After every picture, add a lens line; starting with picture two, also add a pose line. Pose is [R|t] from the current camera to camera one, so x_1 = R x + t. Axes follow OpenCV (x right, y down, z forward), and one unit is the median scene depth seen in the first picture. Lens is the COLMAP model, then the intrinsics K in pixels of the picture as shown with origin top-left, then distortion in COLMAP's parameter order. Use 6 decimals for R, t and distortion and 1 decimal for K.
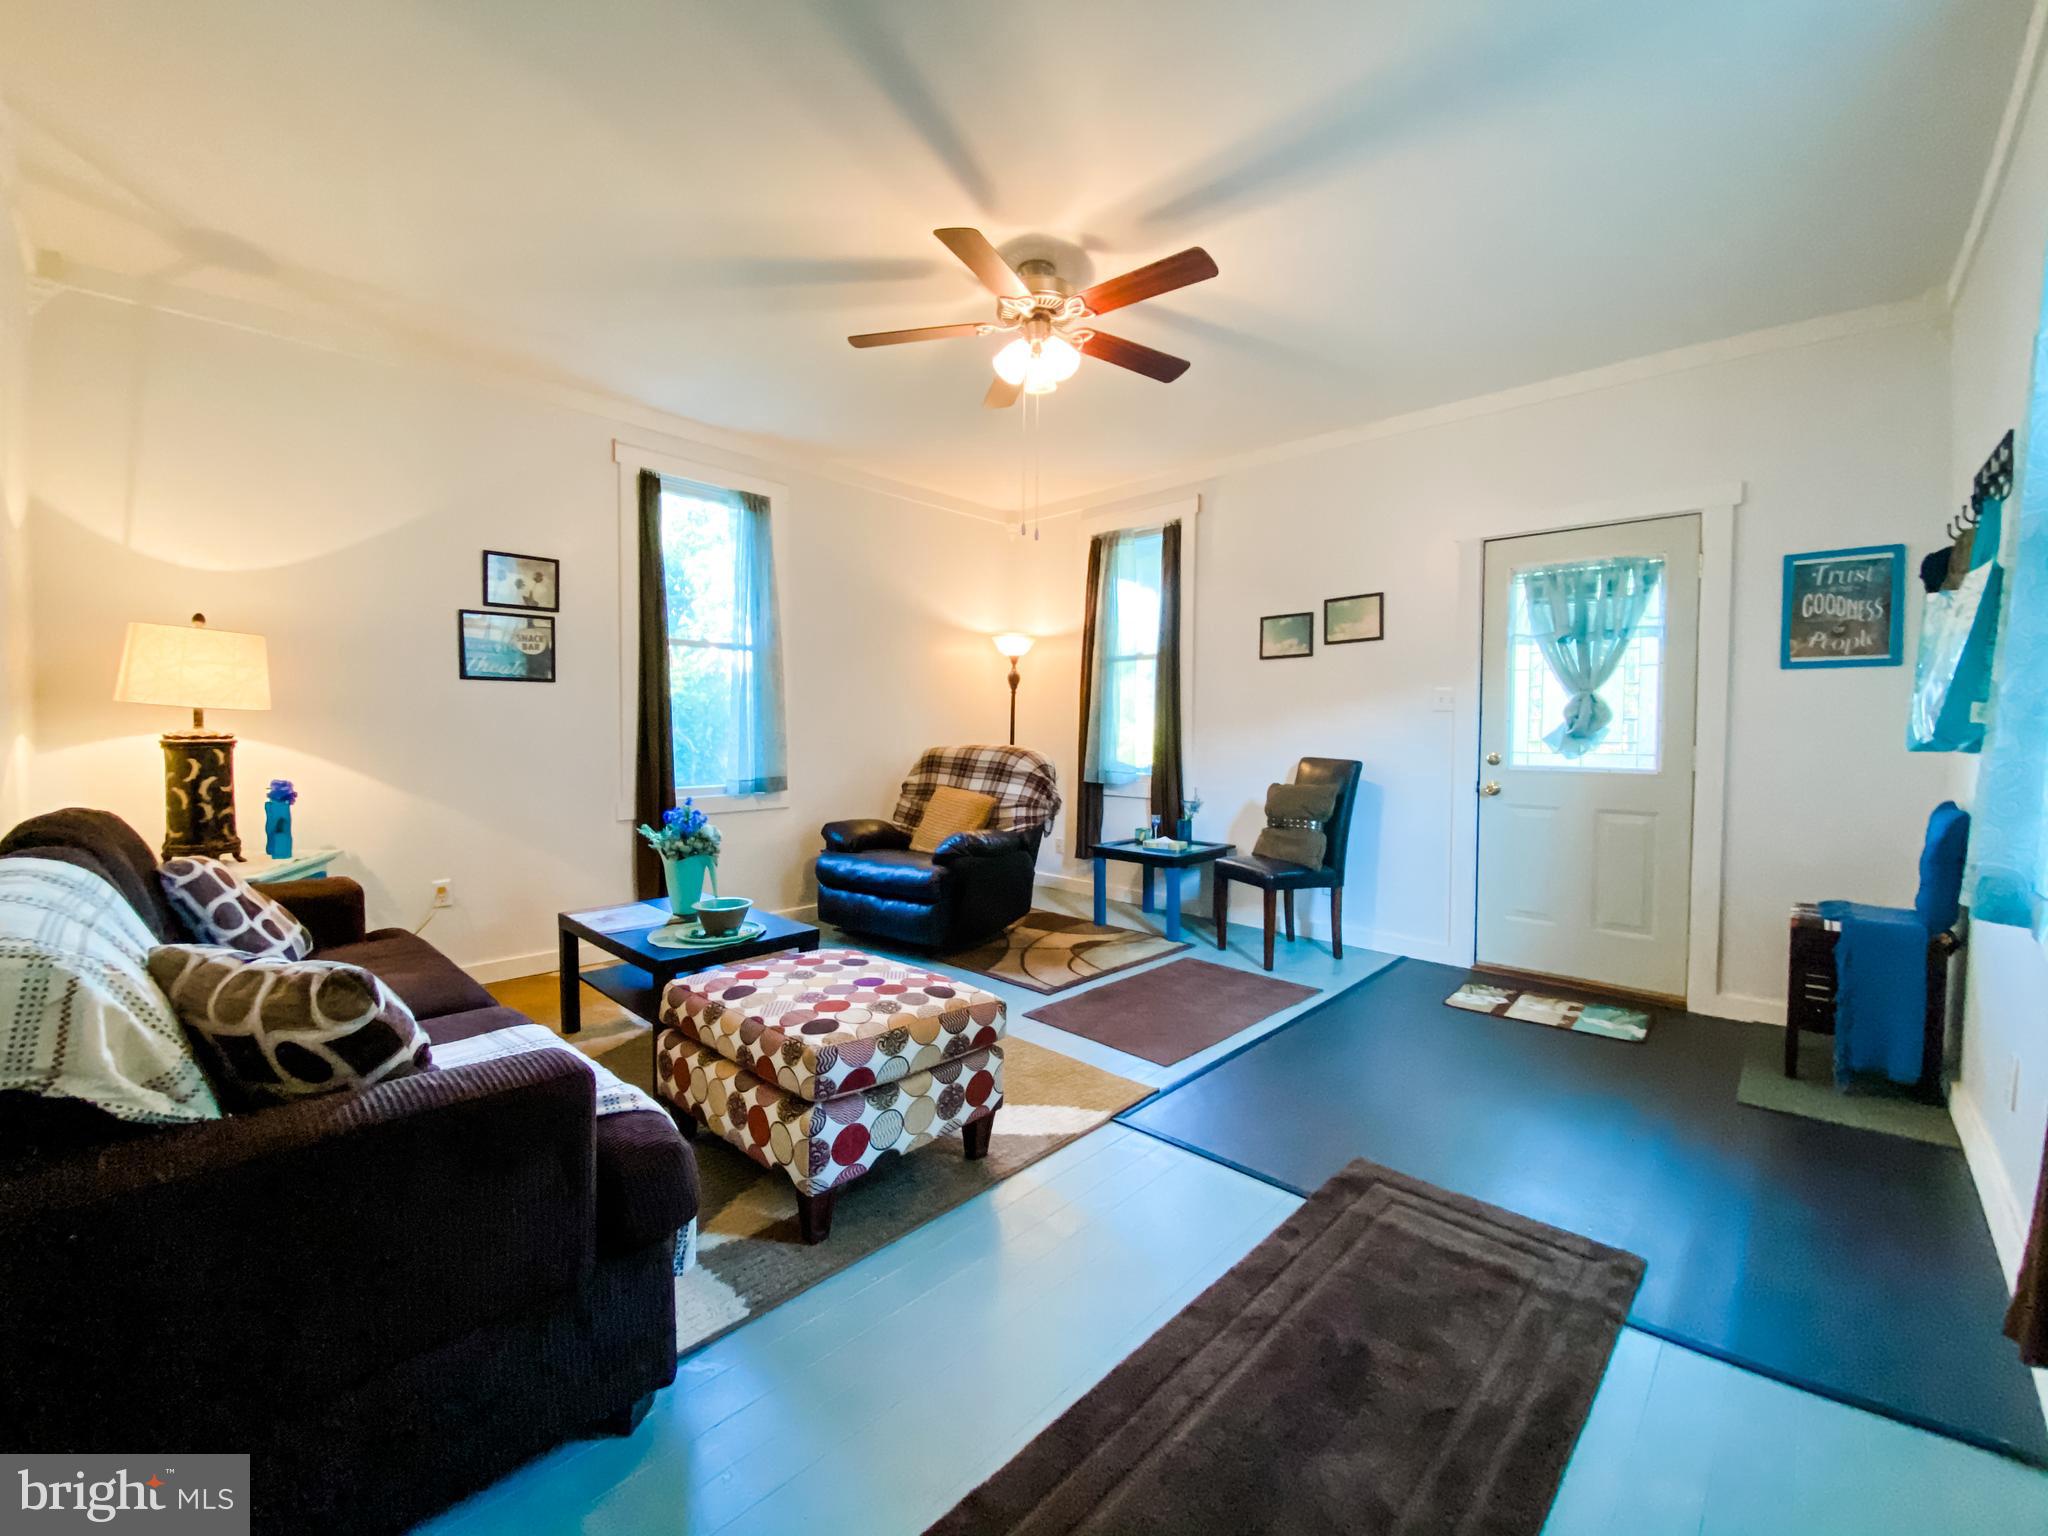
lens RADIAL K [[818.8, 0, 1017.2], [0, 818.8, 756.7], [0, 0, 1]] dist [0.044176, -0.000018]
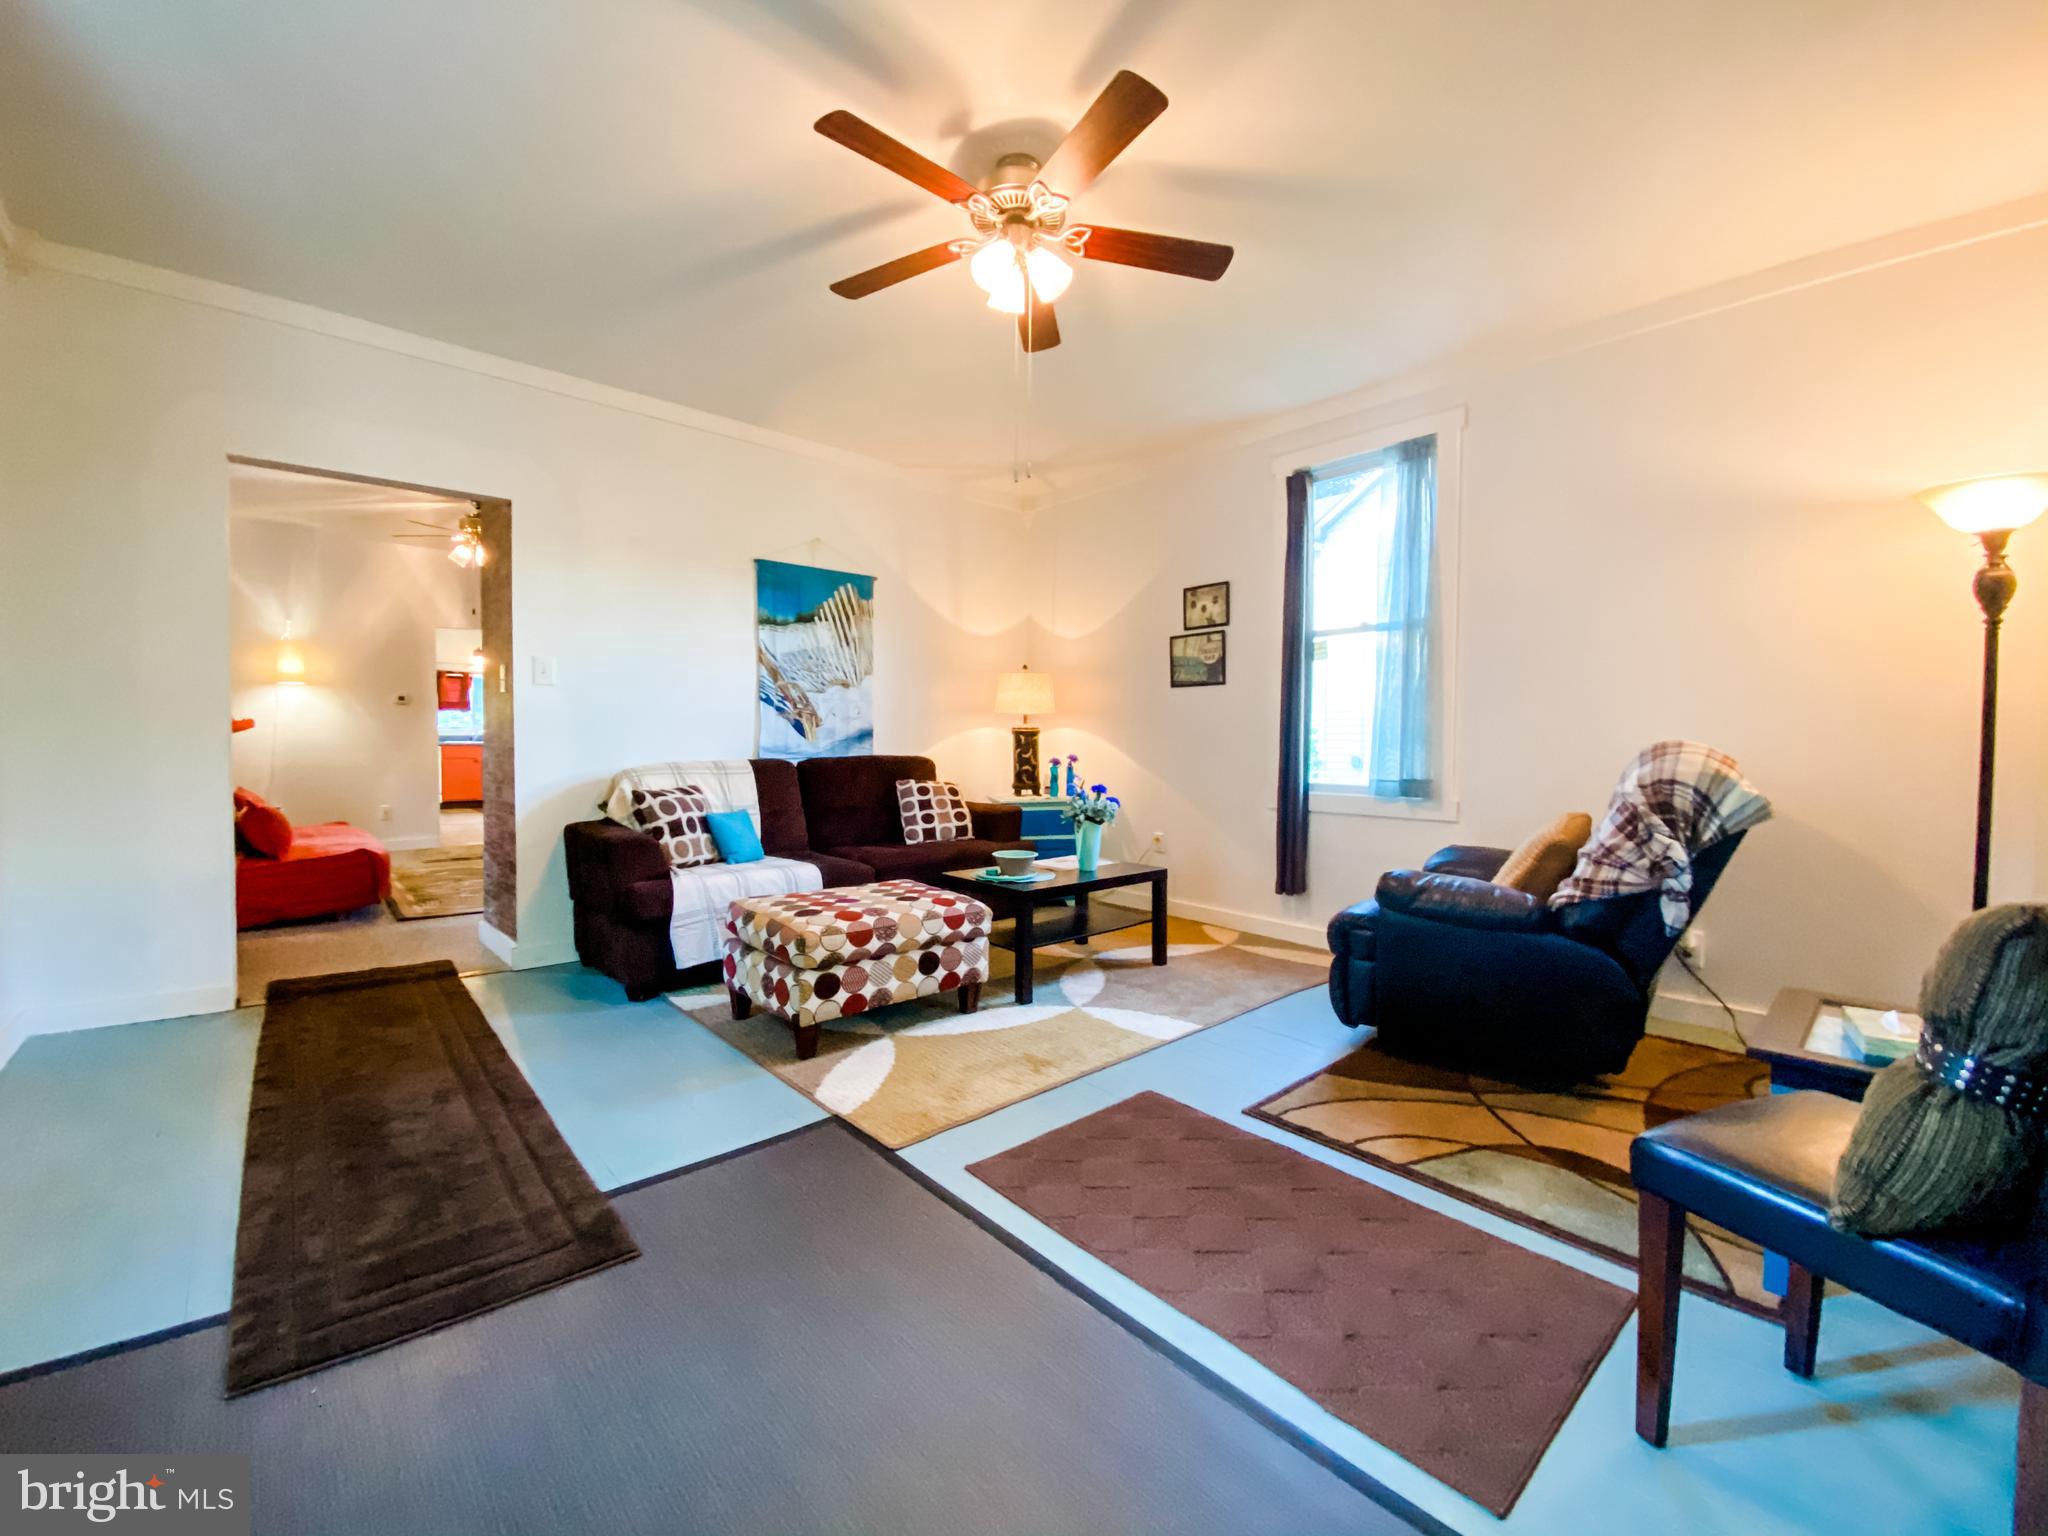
lens RADIAL K [[833.0, 0, 1025.7], [0, 833.0, 761.8], [0, 0, 1]] dist [0.045828, -0.000266]
pose [[-0.064756, 0.031483, -0.997404, 0.686585], [-0.035957, 0.998780, 0.033861, -0.009025], [0.997253, 0.038057, -0.063545, 0.819309]]
